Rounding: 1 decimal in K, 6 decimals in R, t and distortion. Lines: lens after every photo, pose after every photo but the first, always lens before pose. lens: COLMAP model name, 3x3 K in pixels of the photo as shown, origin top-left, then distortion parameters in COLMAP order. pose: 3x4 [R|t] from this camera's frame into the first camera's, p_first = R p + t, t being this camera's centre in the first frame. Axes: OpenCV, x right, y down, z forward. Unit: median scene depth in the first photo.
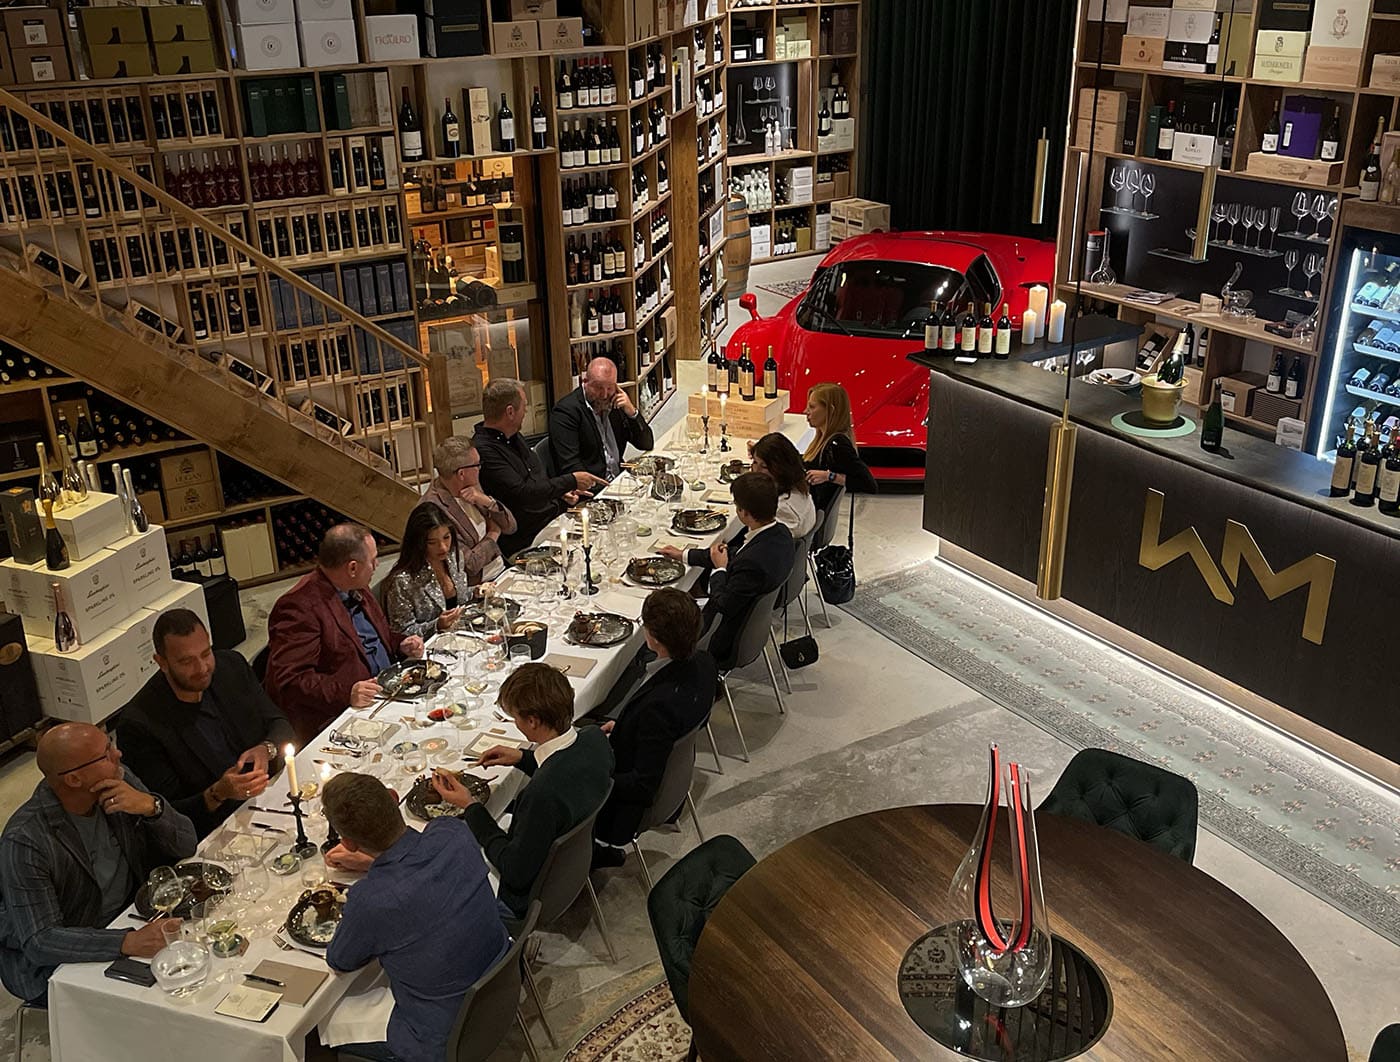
lens RADIAL K [[1384.2, 0, 700.6], [0, 1384.2, 532.9], [0, 0, 1]] dist [0.017571, 0.000000]
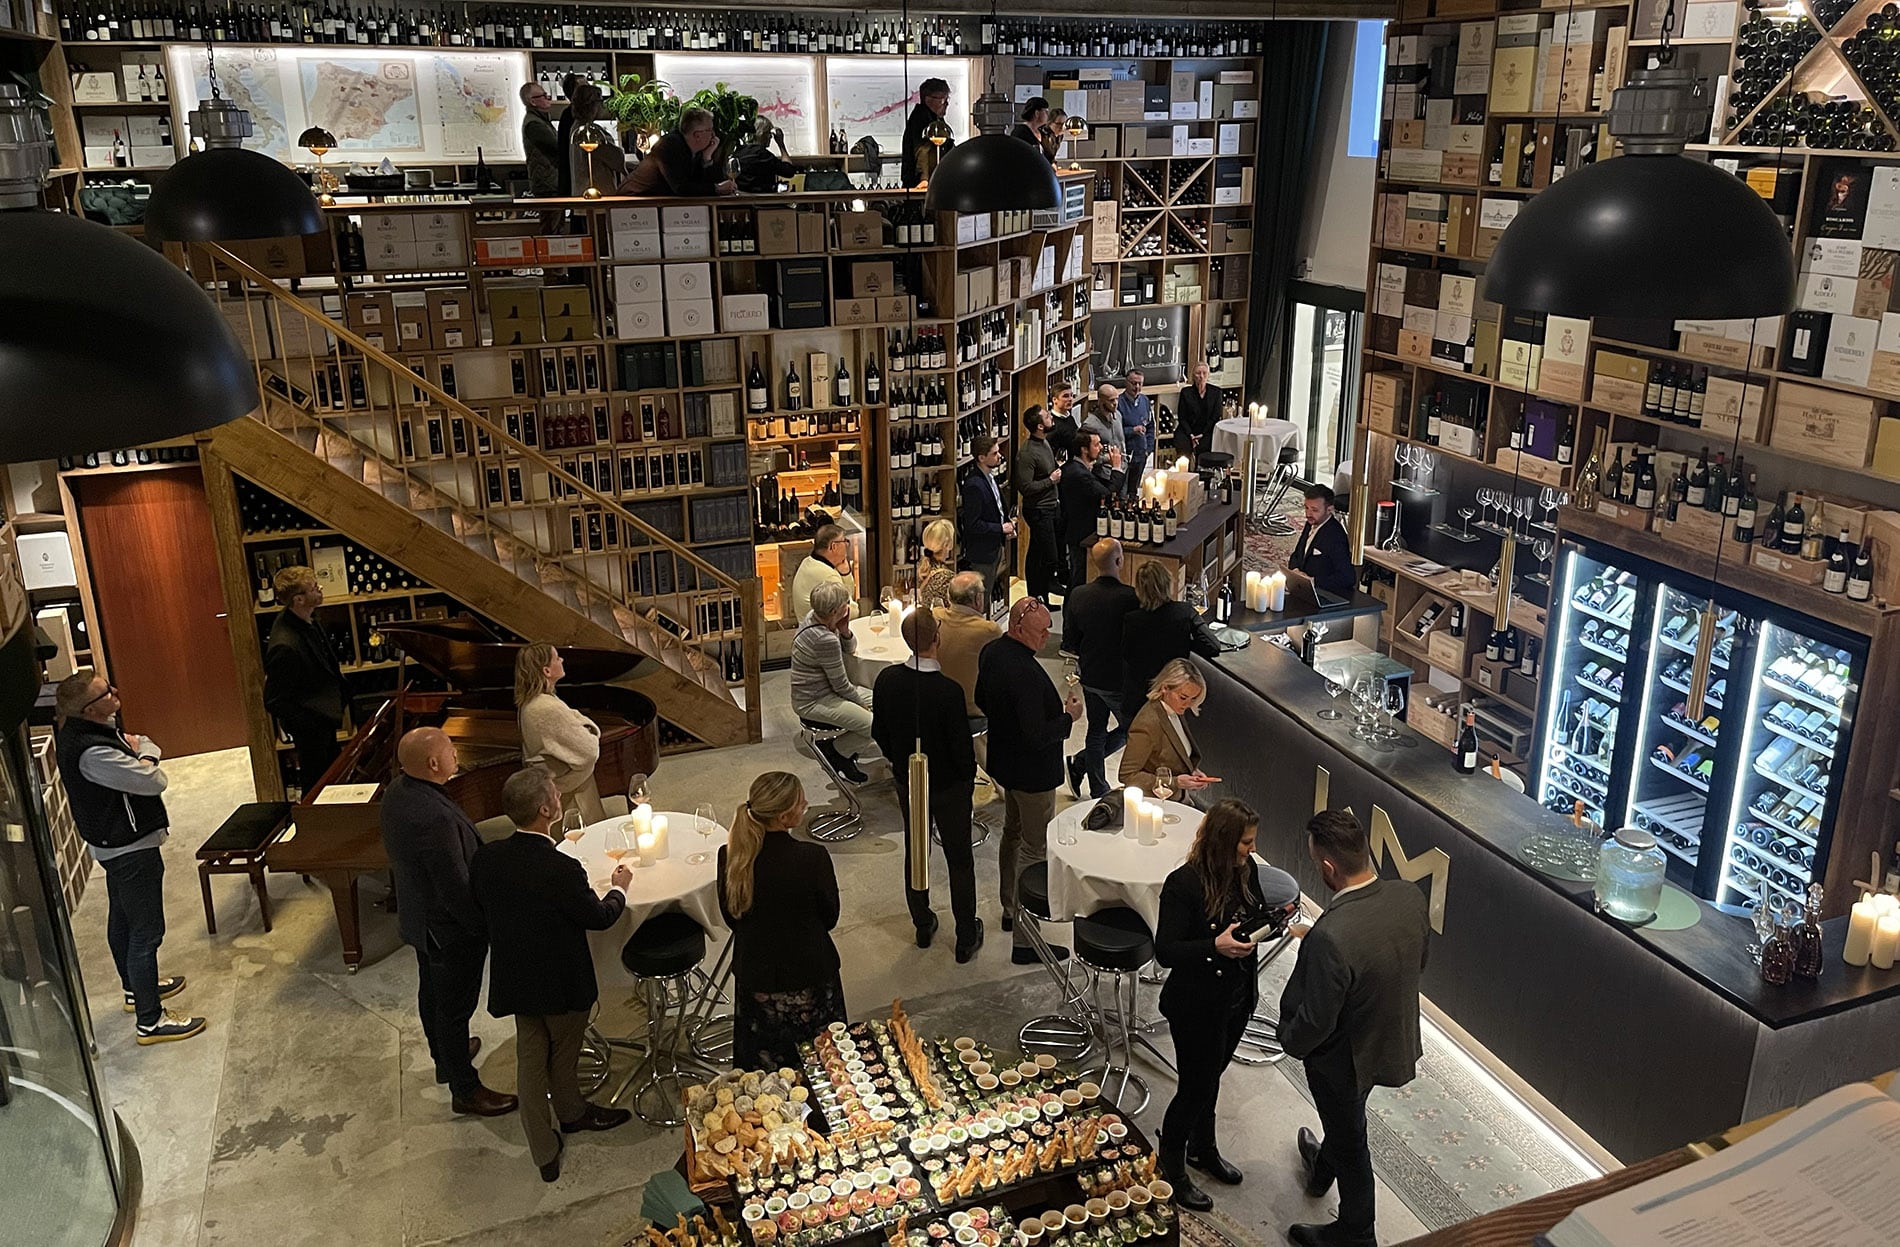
lens RADIAL K [[1396.9, 0, 957.8], [0, 1396.9, 529.6], [0, 0, 1]] dist [0.055934, -0.001873]
pose [[0.981295, 0.064069, -0.181537, 0.180530], [-0.085953, 0.989597, -0.115365, -0.049510], [0.172258, 0.128811, 0.976594, -0.111456]]
